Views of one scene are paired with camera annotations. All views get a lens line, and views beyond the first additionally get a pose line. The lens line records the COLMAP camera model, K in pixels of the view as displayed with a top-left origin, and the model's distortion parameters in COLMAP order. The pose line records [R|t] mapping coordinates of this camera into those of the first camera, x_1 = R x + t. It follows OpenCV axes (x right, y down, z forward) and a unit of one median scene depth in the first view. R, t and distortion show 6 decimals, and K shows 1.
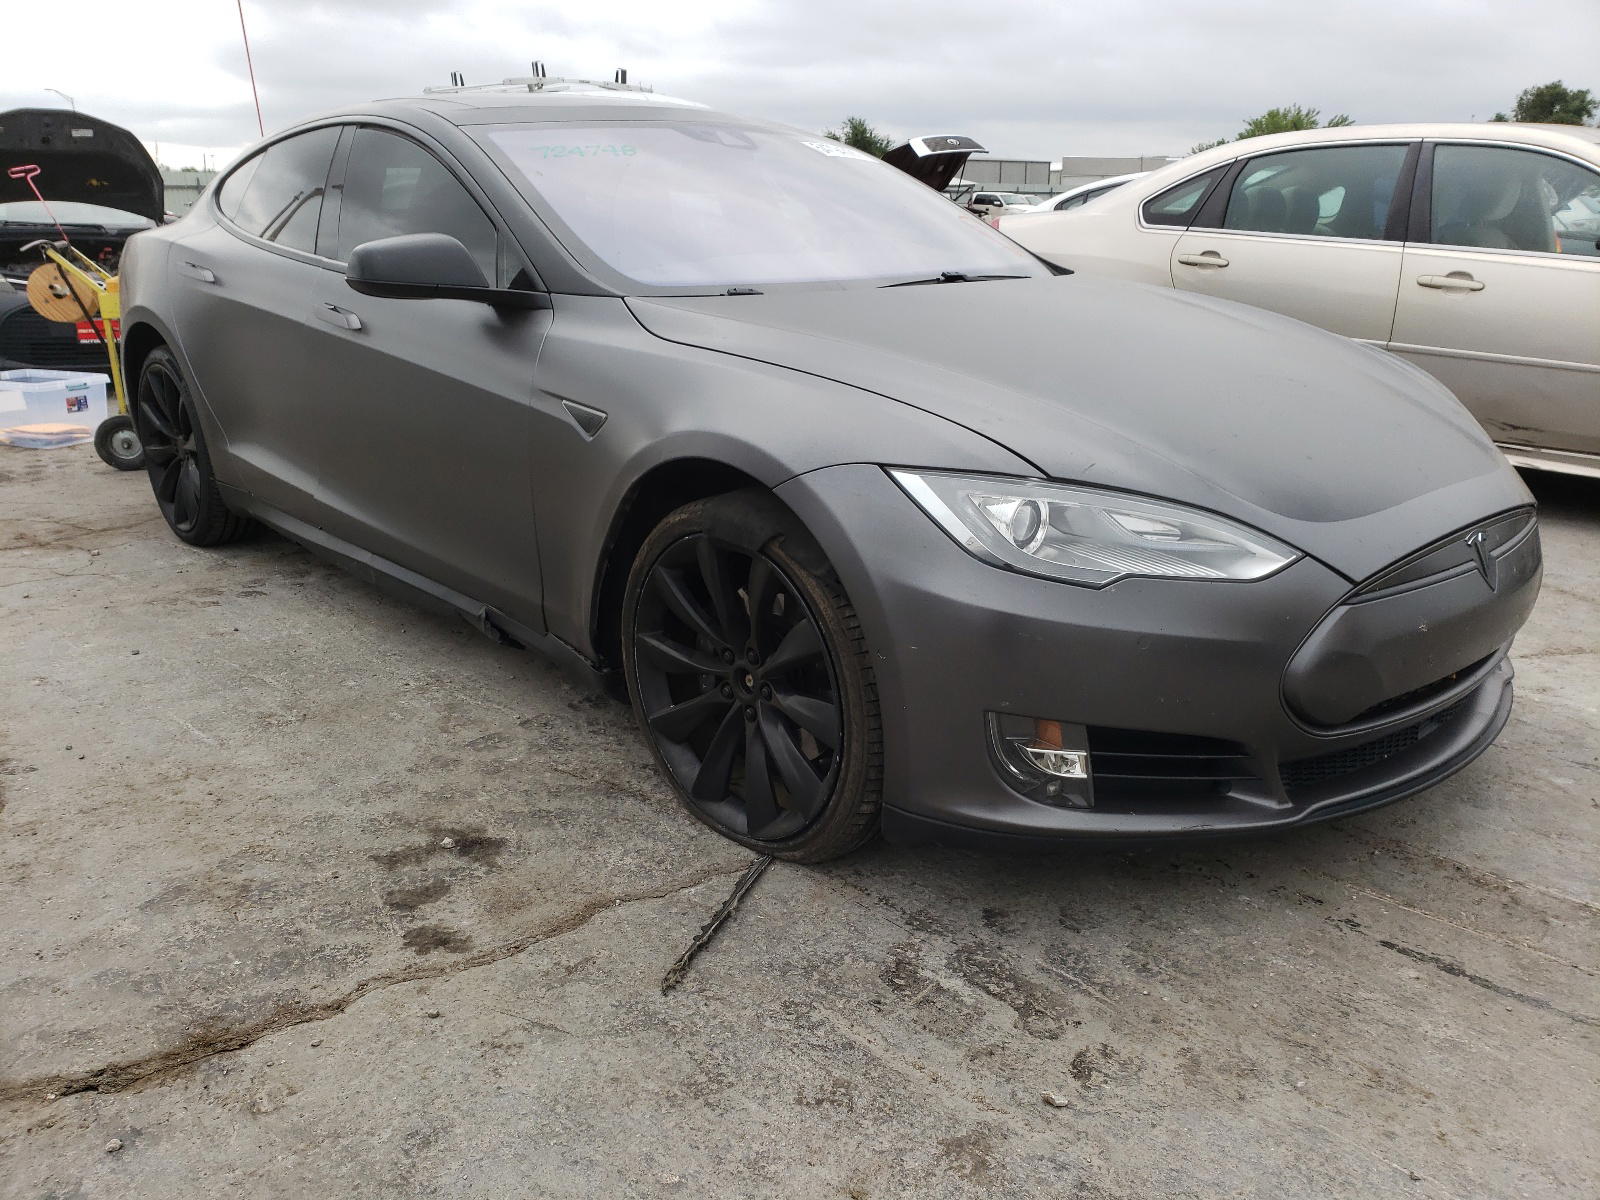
lens RADIAL K [[1387.6, 0, 799.8], [0, 1387.6, 676.1], [0, 0, 1]] dist [-0.086590, 0.153801]
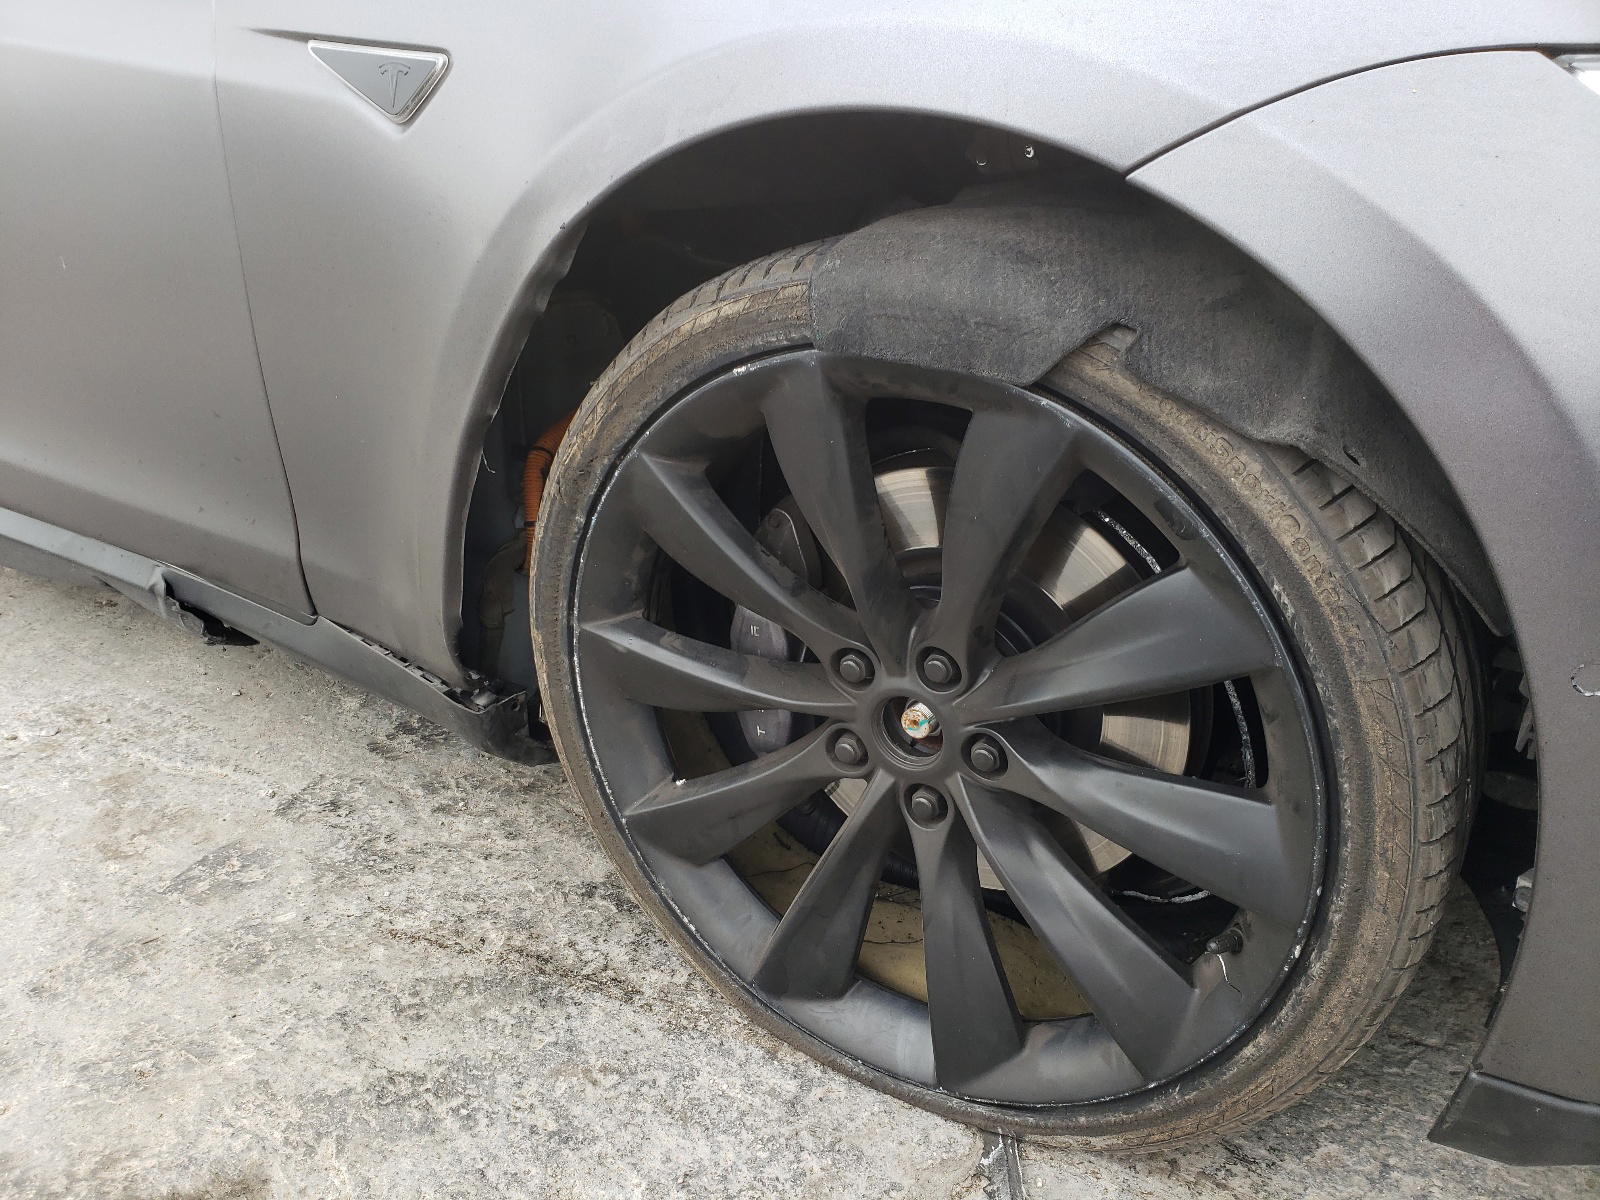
lens RADIAL K [[1387.6, 0, 799.8], [0, 1387.6, 676.1], [0, 0, 1]] dist [-0.086590, 0.153801]
pose [[0.970700, -0.123152, 0.206335, -0.138220], [0.100295, 0.987956, 0.117828, -0.055855], [-0.218361, -0.093681, 0.971361, 0.581923]]
